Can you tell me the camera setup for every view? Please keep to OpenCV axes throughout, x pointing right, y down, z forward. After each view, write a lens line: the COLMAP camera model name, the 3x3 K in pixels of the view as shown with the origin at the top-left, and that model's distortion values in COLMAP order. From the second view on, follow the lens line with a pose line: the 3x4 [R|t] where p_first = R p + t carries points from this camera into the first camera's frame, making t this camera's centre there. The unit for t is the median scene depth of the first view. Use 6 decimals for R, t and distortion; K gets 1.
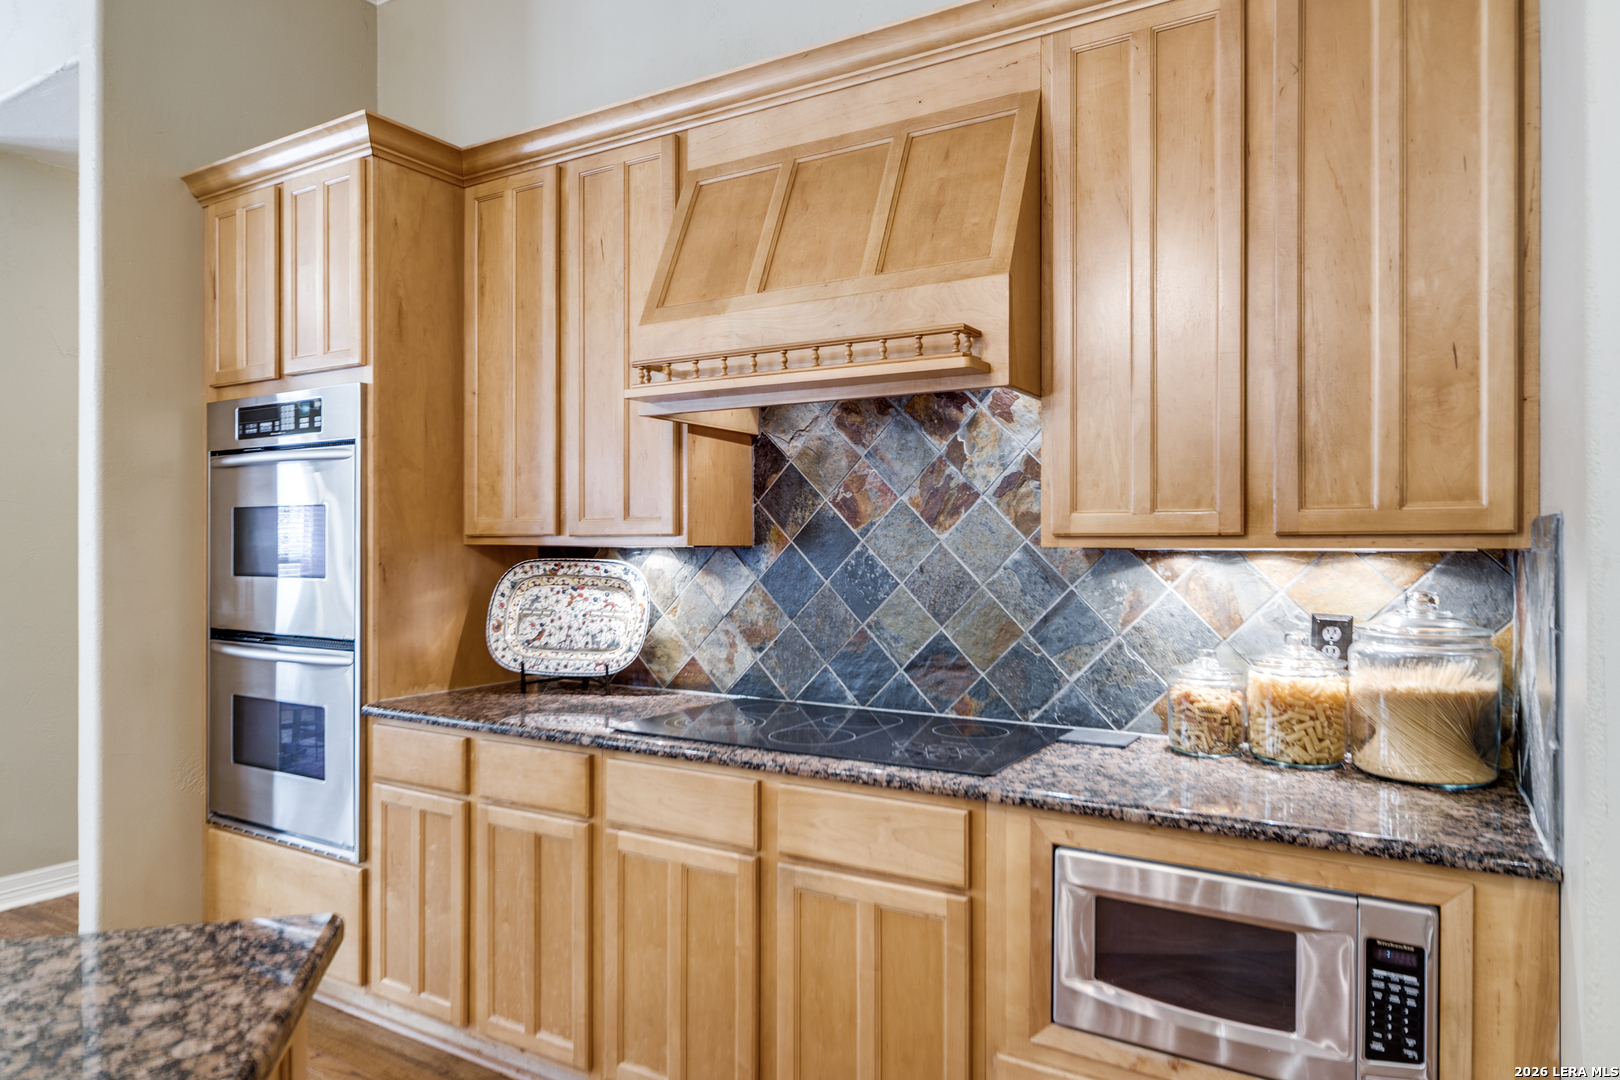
lens RADIAL K [[1023.5, 0, 819.3], [0, 1023.5, 540.0], [0, 0, 1]] dist [0.005319, -0.000551]
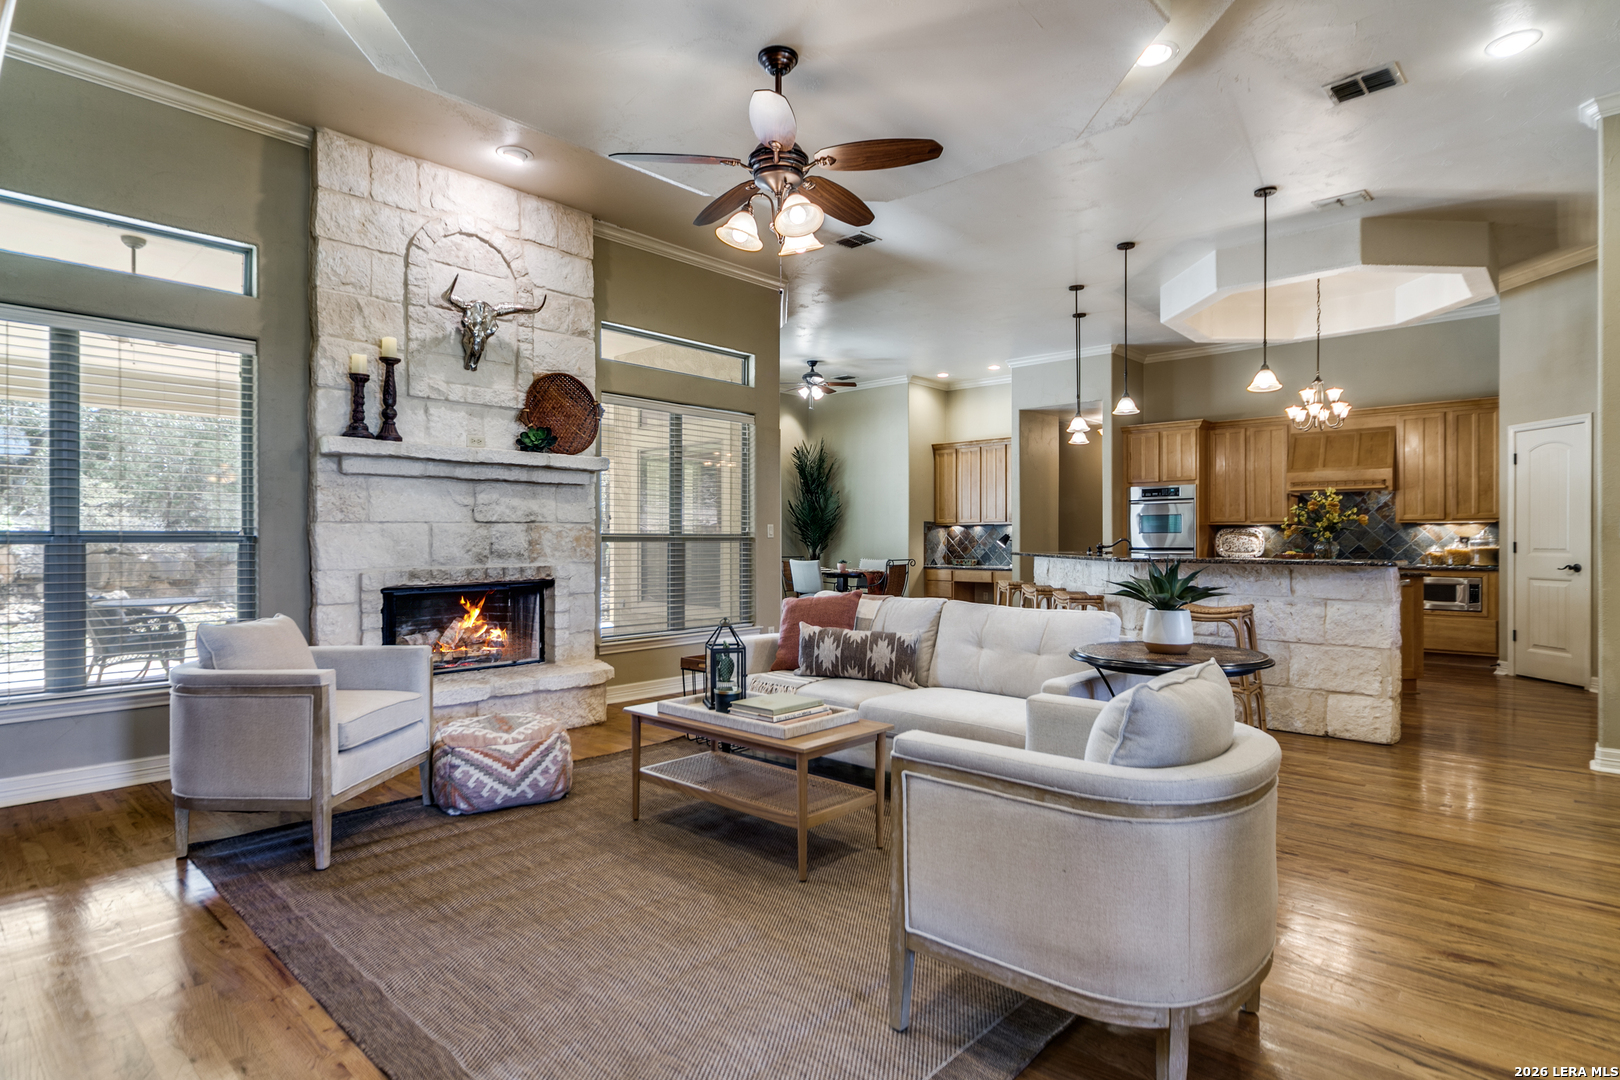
lens RADIAL K [[869.0, 0, 814.0], [0, 869.0, 541.6], [0, 0, 1]] dist [-0.001812, 0.000375]
pose [[0.981860, -0.004443, -0.189557, -1.435109], [0.005946, 0.999955, 0.007361, 0.043147], [0.189516, -0.008355, 0.981842, -2.980819]]
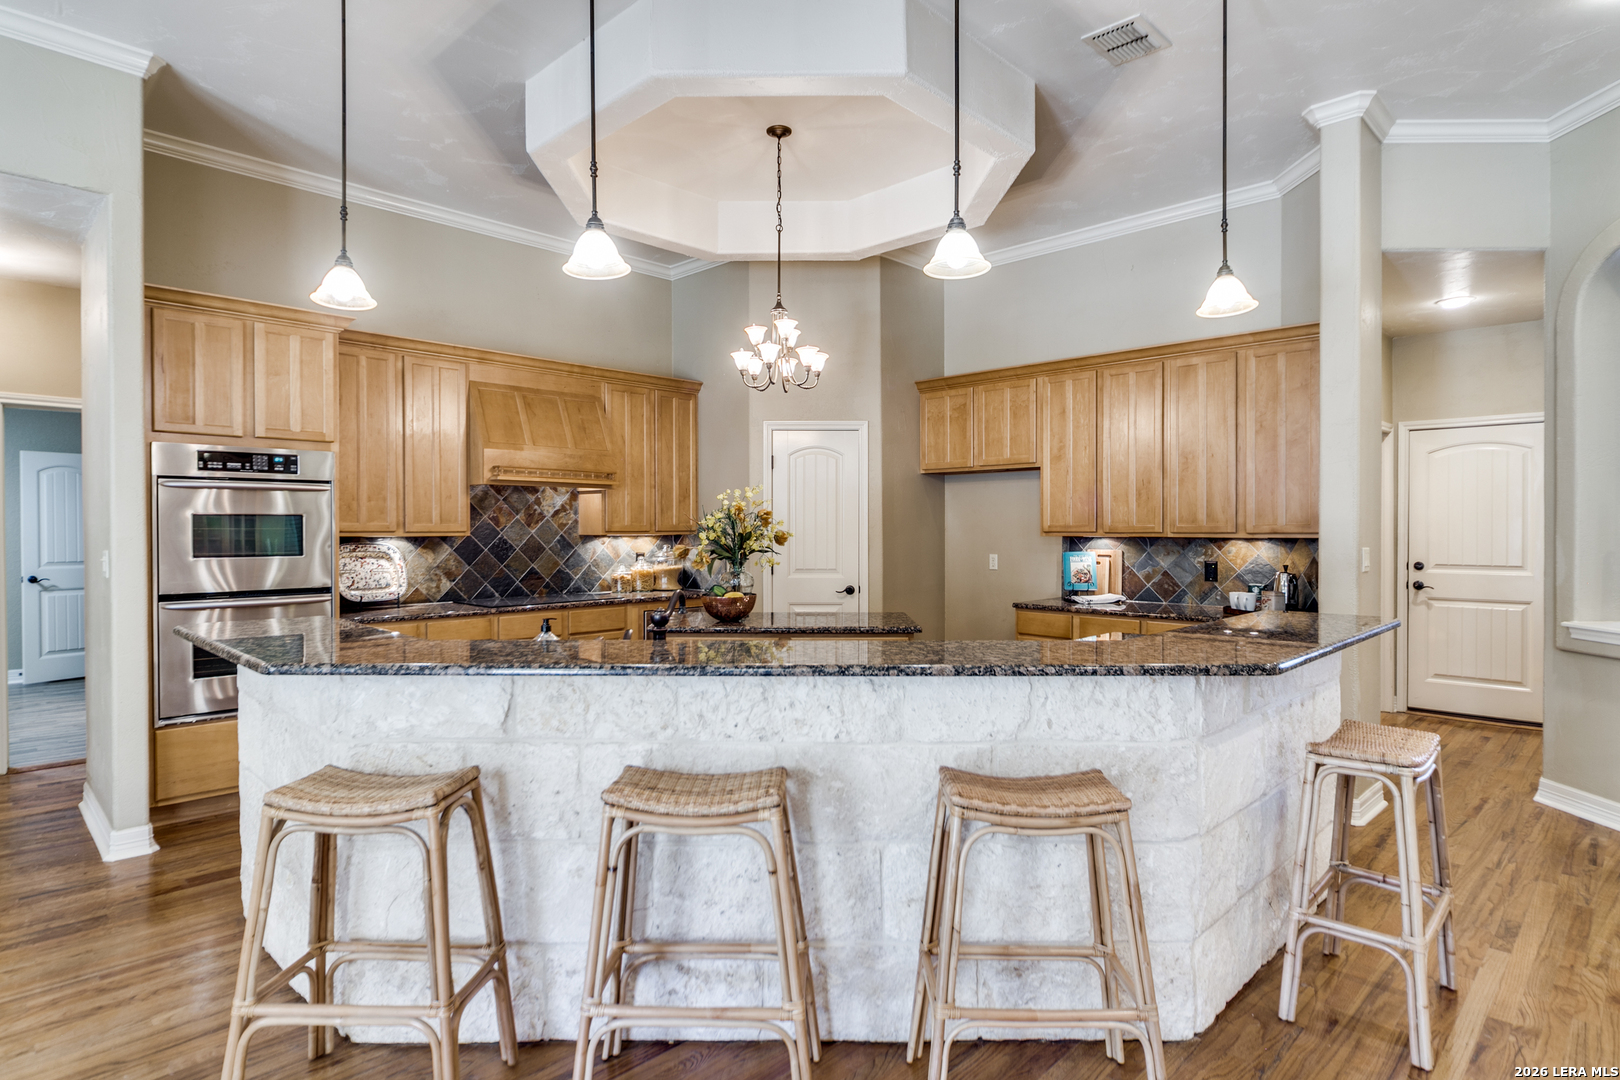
lens RADIAL K [[869.0, 0, 824.8], [0, 869.0, 544.5], [0, 0, 1]] dist [-0.001812, 0.000375]
pose [[0.194284, -0.018914, 0.980763, -2.087487], [0.001287, 0.999818, 0.019026, -0.011668], [-0.980945, -0.002434, 0.194273, -0.230238]]
